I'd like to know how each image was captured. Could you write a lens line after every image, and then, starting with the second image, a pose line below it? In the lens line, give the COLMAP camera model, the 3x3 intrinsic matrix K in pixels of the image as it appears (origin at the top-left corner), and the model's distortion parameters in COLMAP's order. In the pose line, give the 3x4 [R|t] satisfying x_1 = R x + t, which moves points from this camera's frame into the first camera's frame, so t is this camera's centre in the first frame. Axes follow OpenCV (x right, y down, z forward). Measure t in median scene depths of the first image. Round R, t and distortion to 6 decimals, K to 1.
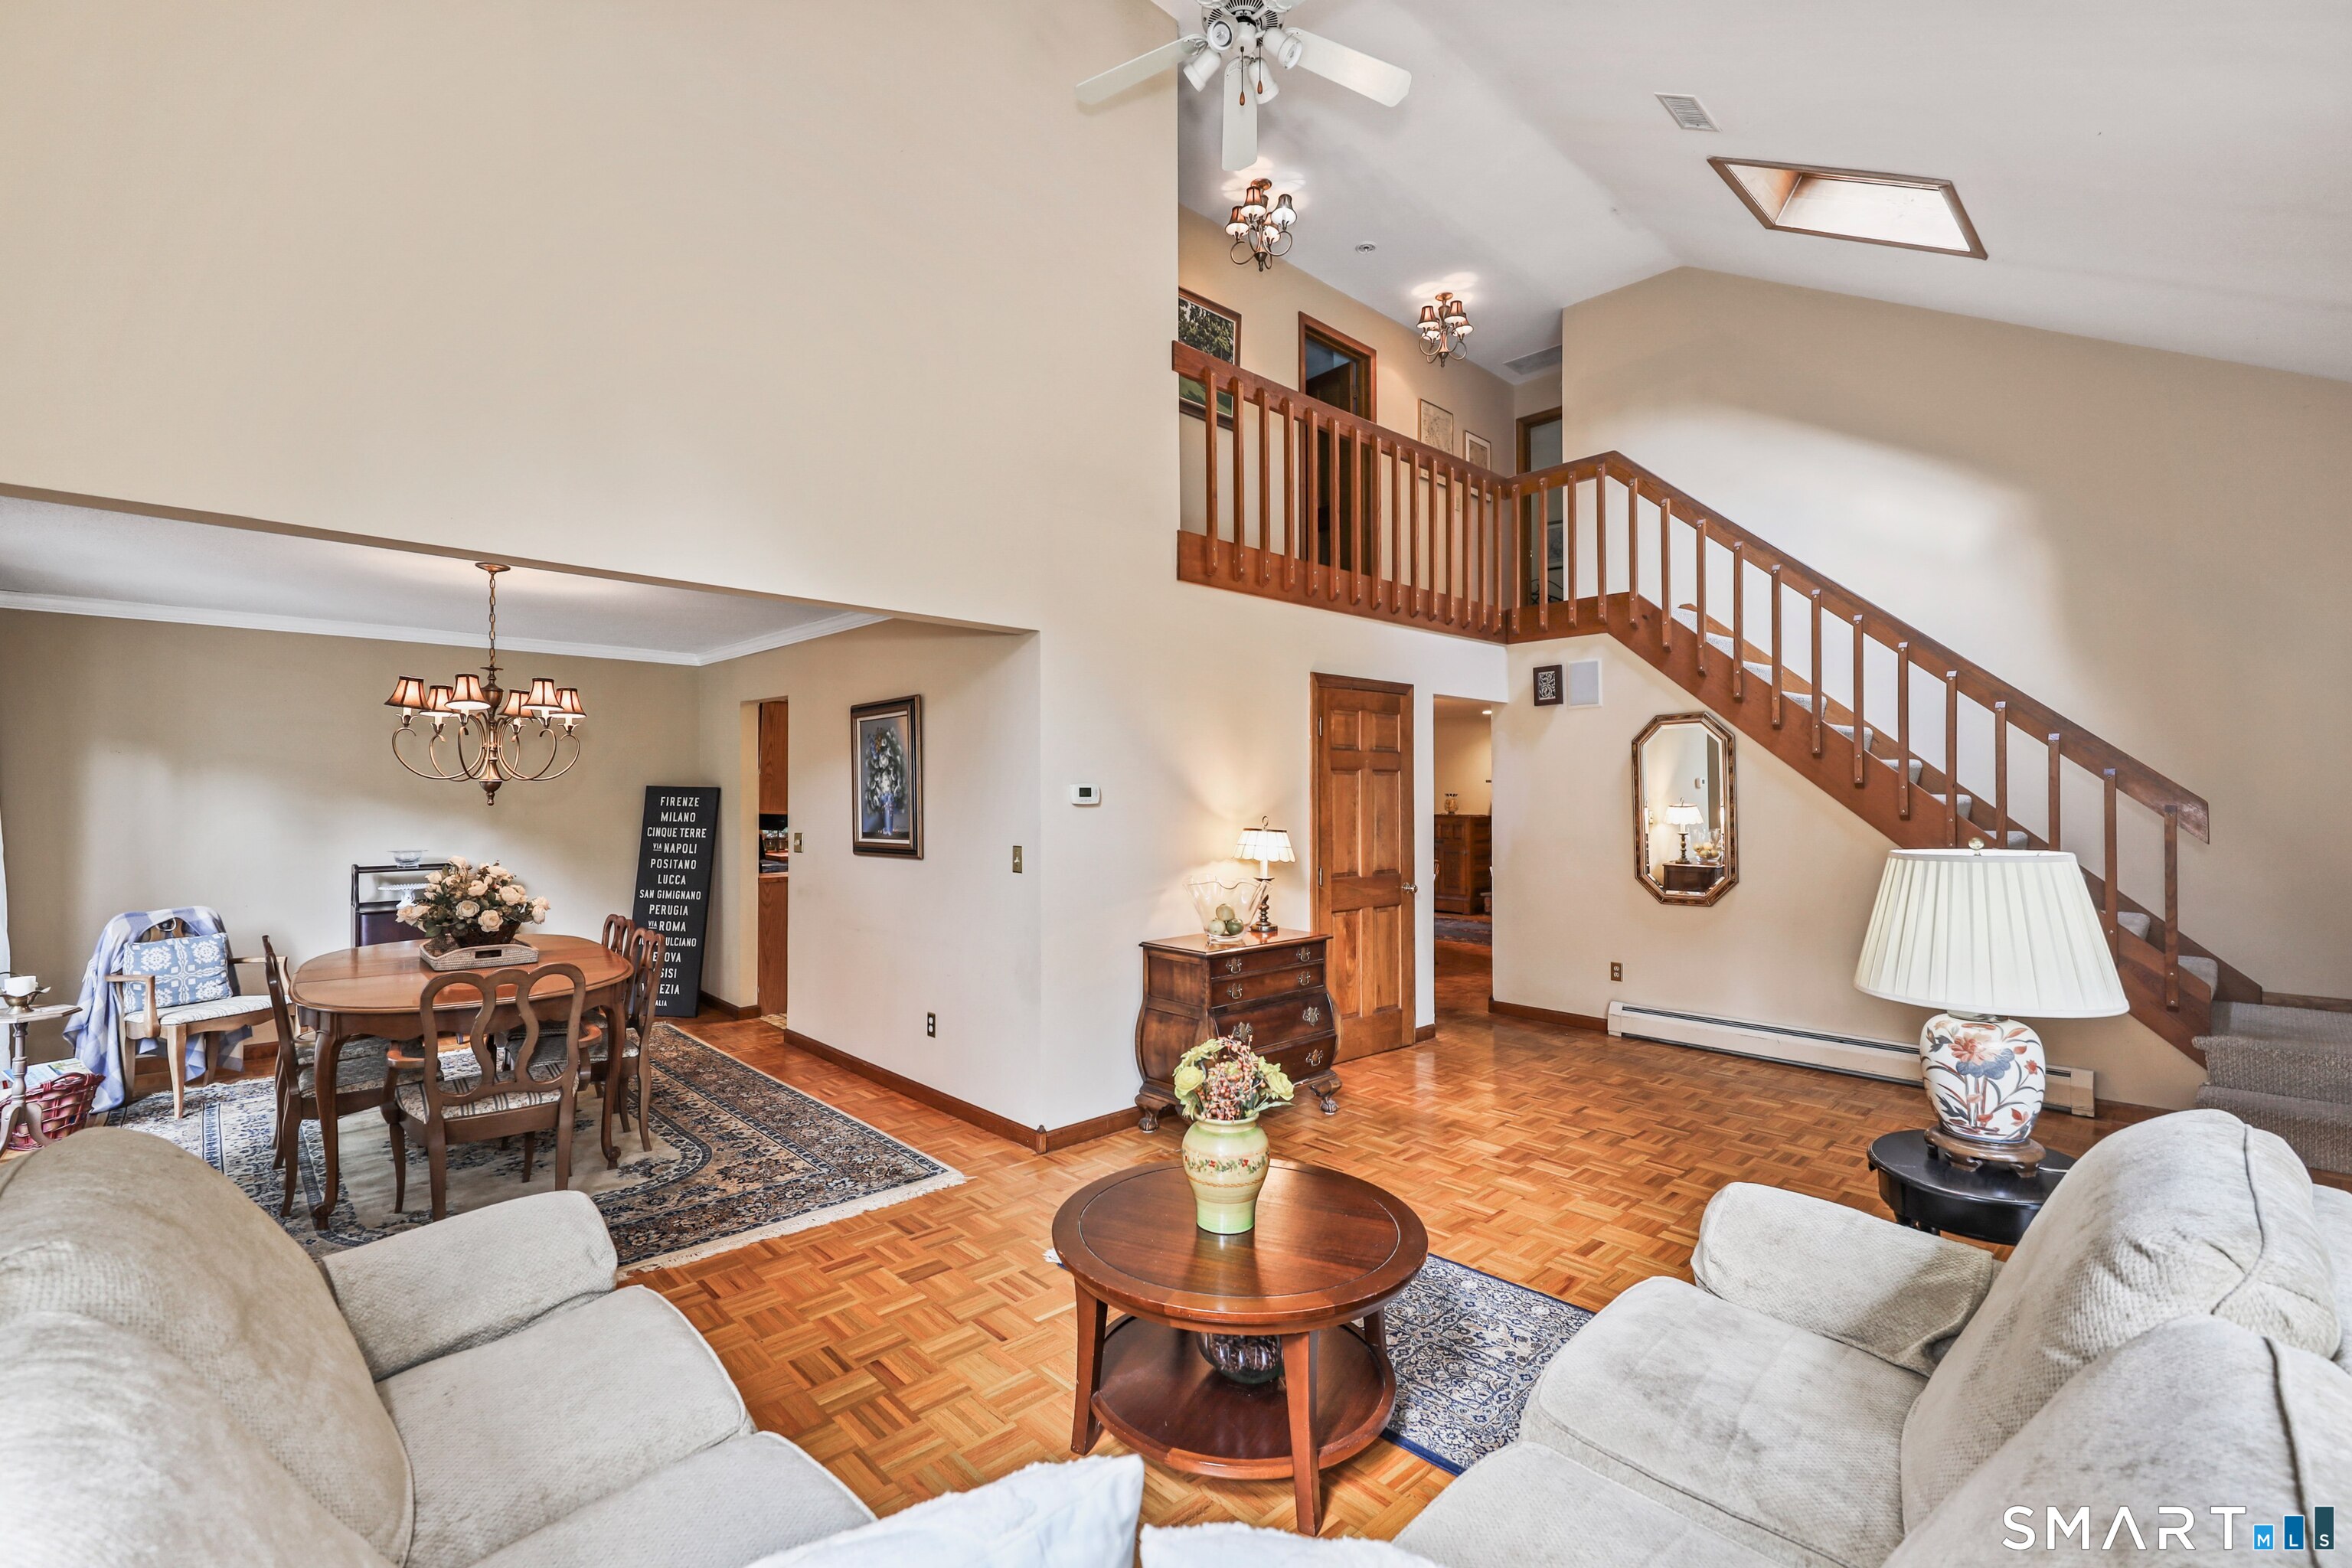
lens RADIAL K [[1012.9, 0, 1153.4], [0, 1012.9, 792.5], [0, 0, 1]] dist [0.002724, -0.000121]
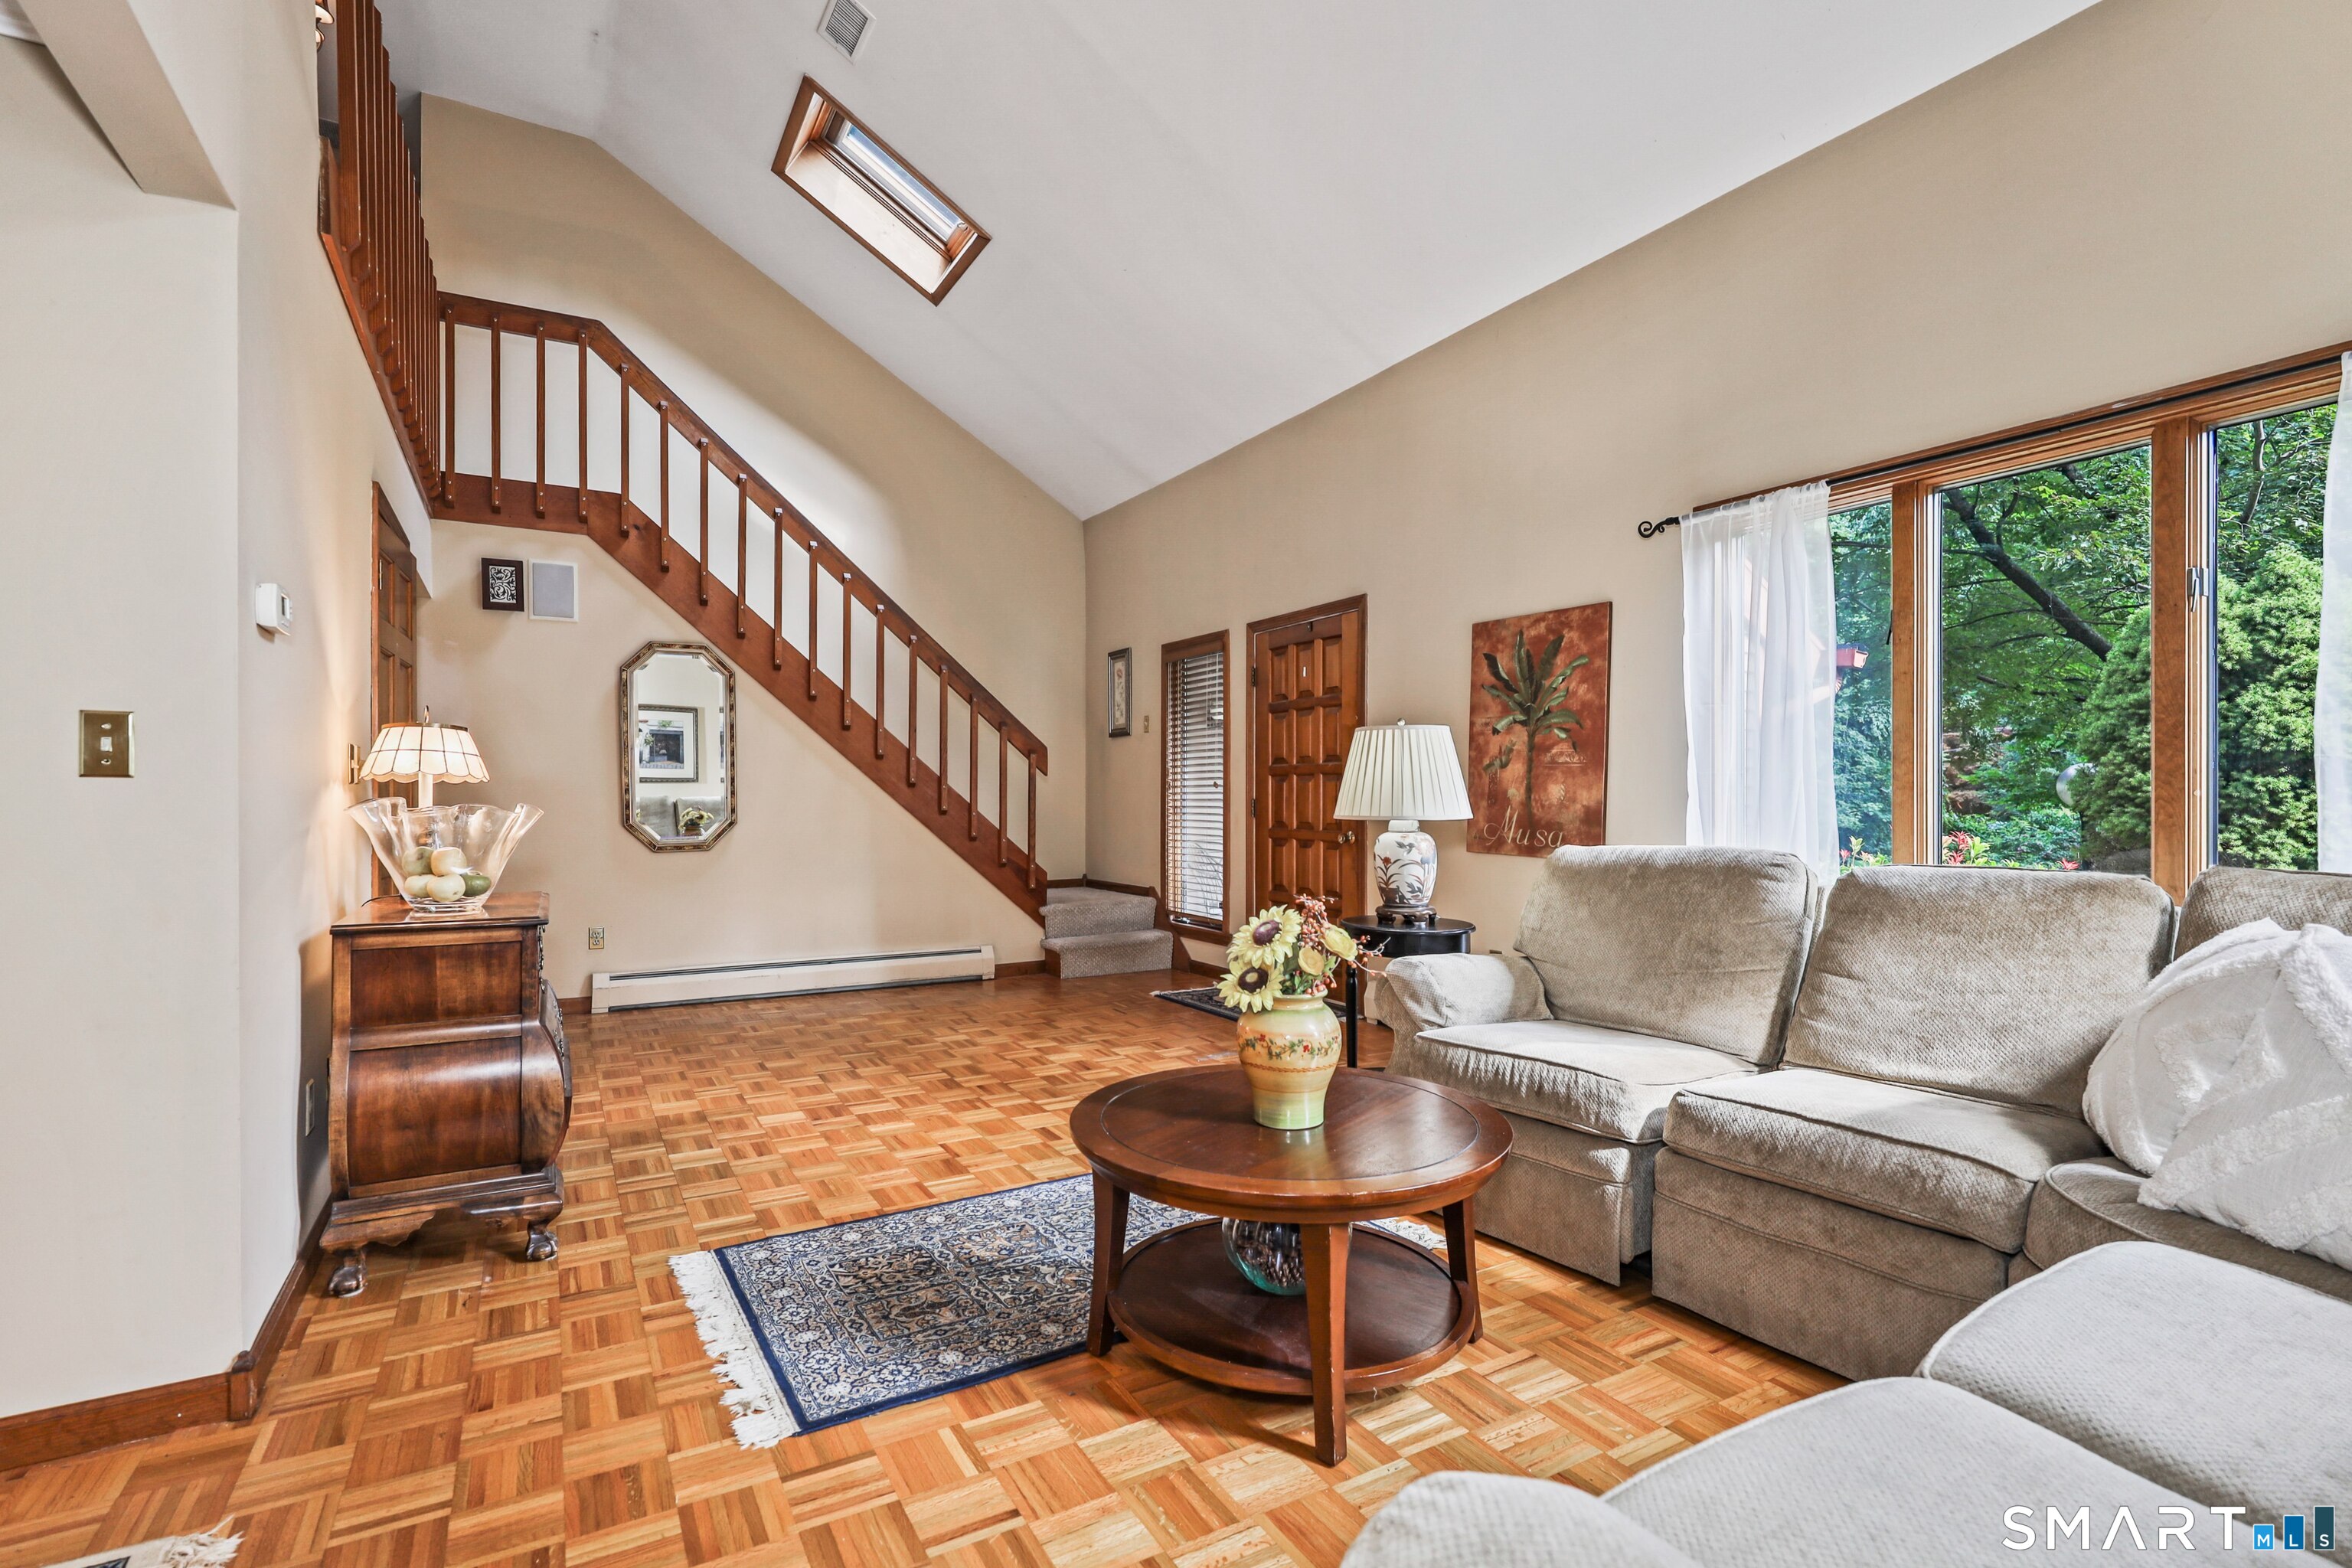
lens RADIAL K [[1077.5, 0, 1159.1], [0, 1077.5, 800.3], [0, 0, 1]] dist [0.001020, -0.001175]
pose [[0.220447, 0.001922, 0.975397, -0.331114], [-0.005839, 0.999983, -0.000650, 0.062100], [-0.975382, -0.005552, 0.220454, 0.358206]]
